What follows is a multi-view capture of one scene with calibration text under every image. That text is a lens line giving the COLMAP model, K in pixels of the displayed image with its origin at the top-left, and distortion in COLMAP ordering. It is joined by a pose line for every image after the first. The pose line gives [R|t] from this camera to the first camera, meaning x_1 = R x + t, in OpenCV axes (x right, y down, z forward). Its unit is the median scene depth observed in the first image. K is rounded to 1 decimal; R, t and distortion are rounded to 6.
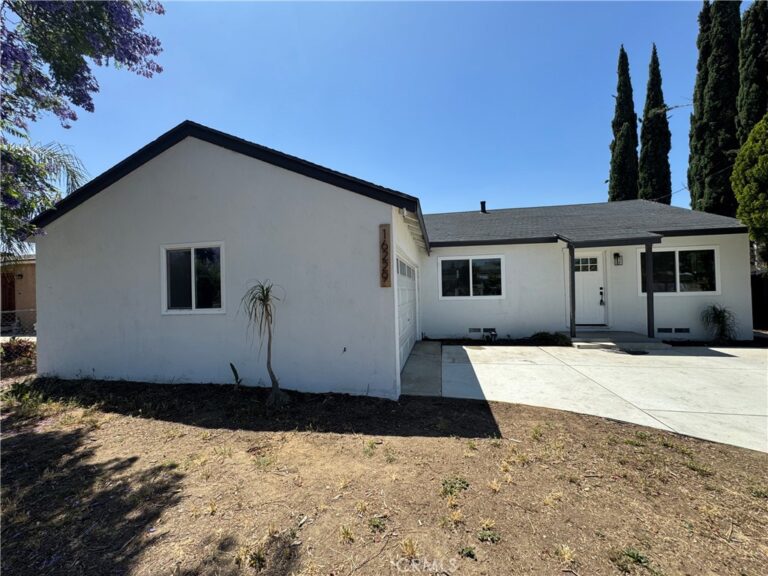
lens RADIAL K [[311.2, 0, 372.9], [0, 311.2, 288.0], [0, 0, 1]] dist [-0.008476, 0.000240]
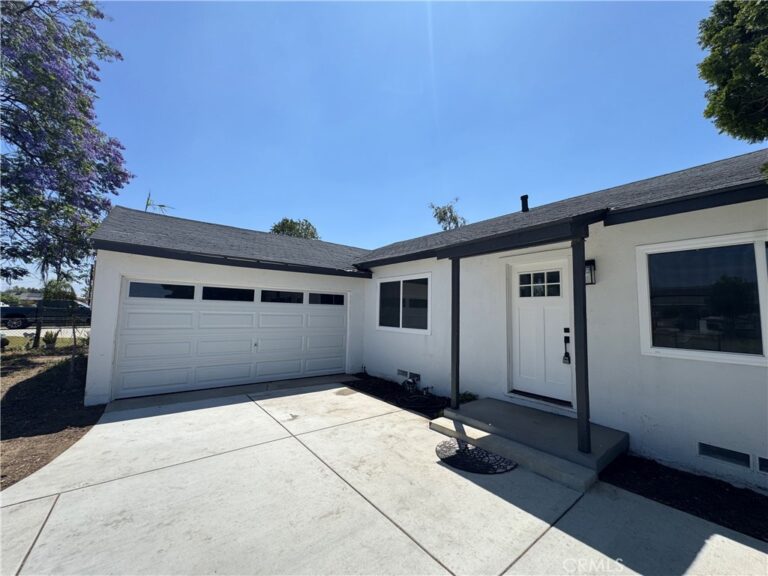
lens RADIAL K [[306.5, 0, 384.0], [0, 306.5, 288.0], [0, 0, 1]] dist [-0.006799, -0.000098]
pose [[0.755939, -0.013373, -0.654506, 0.833478], [-0.033848, 0.997656, -0.059477, -0.027708], [0.653767, 0.067115, 0.753714, 0.409859]]
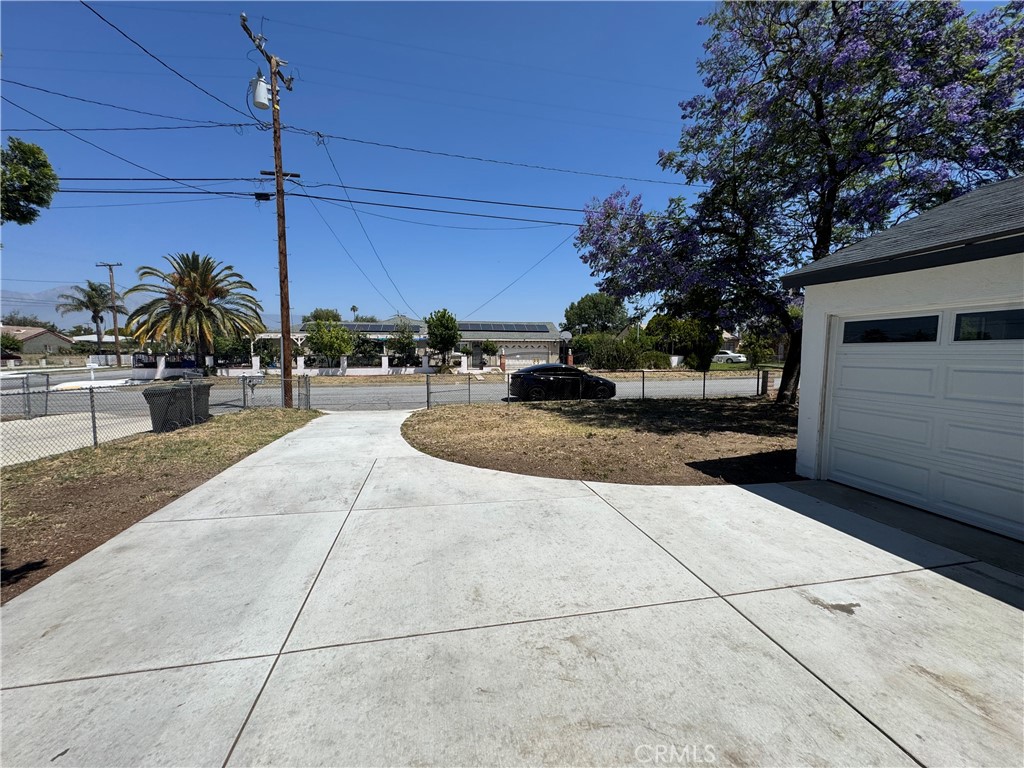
lens RADIAL K [[408.7, 0, 512.0], [0, 408.7, 384.0], [0, 0, 1]] dist [-0.006799, -0.000098]
pose [[-0.924661, 0.049923, -0.377505, 0.697384], [0.022379, 0.996780, 0.077004, -0.027111], [0.380134, 0.062754, -0.922800, 0.907008]]
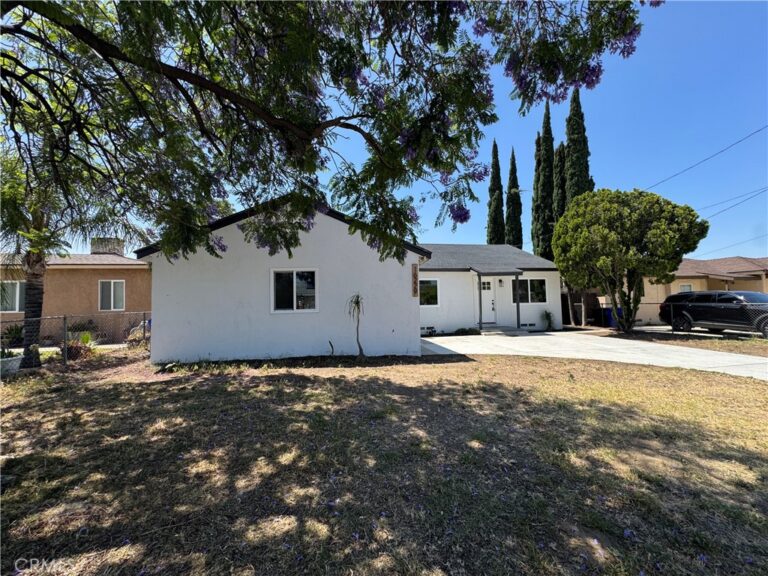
lens RADIAL K [[306.5, 0, 384.0], [0, 306.5, 288.0], [0, 0, 1]] dist [-0.006799, -0.000098]
pose [[0.936852, 0.021638, 0.349055, -0.364593], [-0.004129, 0.998699, -0.050828, 0.019282], [-0.349701, 0.046177, 0.935723, -0.313297]]
